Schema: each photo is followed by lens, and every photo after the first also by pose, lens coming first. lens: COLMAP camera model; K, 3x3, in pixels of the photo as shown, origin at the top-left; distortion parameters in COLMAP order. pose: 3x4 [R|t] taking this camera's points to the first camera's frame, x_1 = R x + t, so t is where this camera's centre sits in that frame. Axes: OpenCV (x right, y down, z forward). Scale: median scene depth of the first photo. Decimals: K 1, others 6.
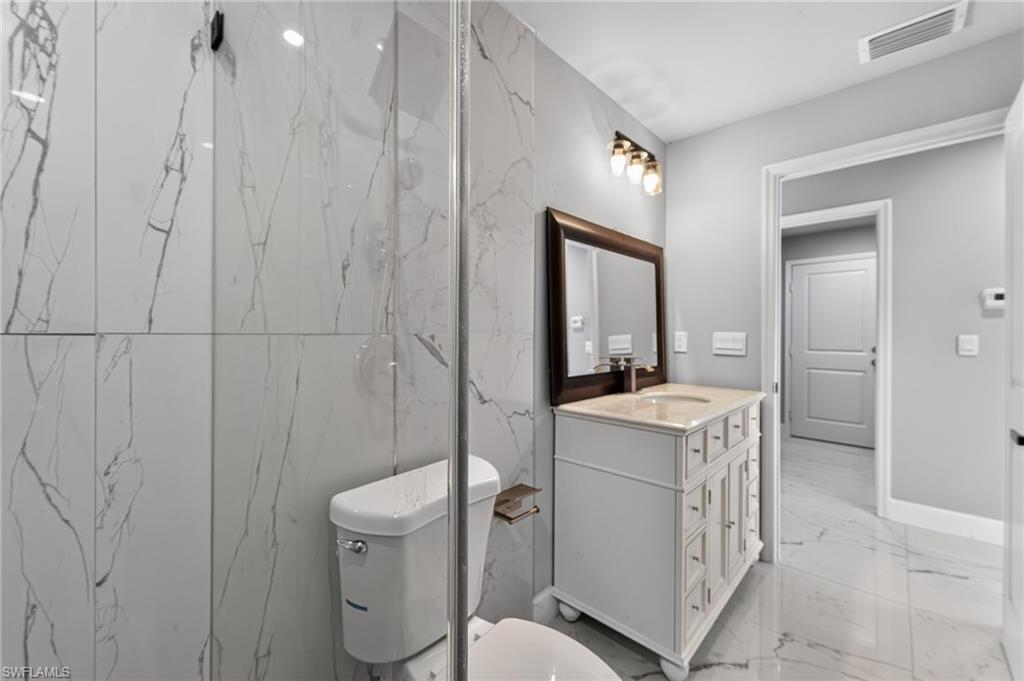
lens RADIAL K [[409.4, 0, 513.5], [0, 409.4, 338.8], [0, 0, 1]] dist [0.001664, -0.000520]
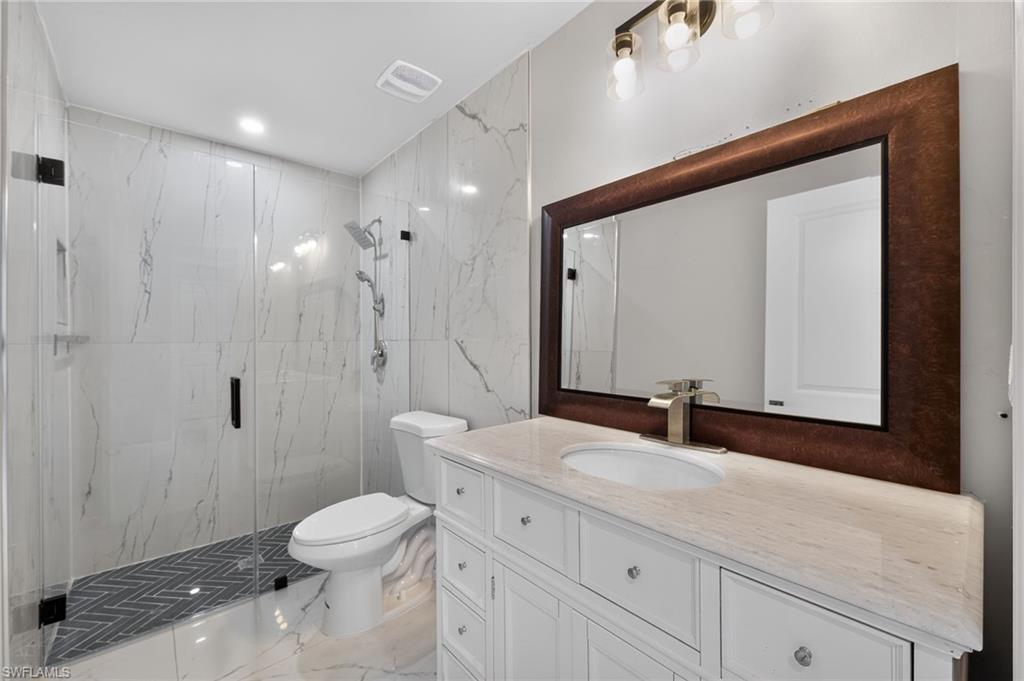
lens RADIAL K [[409.4, 0, 513.1], [0, 409.4, 340.8], [0, 0, 1]] dist [0.001664, -0.000520]
pose [[-0.075553, 0.000239, -0.997142, 1.136375], [-0.003178, 0.999995, 0.000480, -0.007263], [0.997137, 0.003205, -0.075552, 1.081903]]
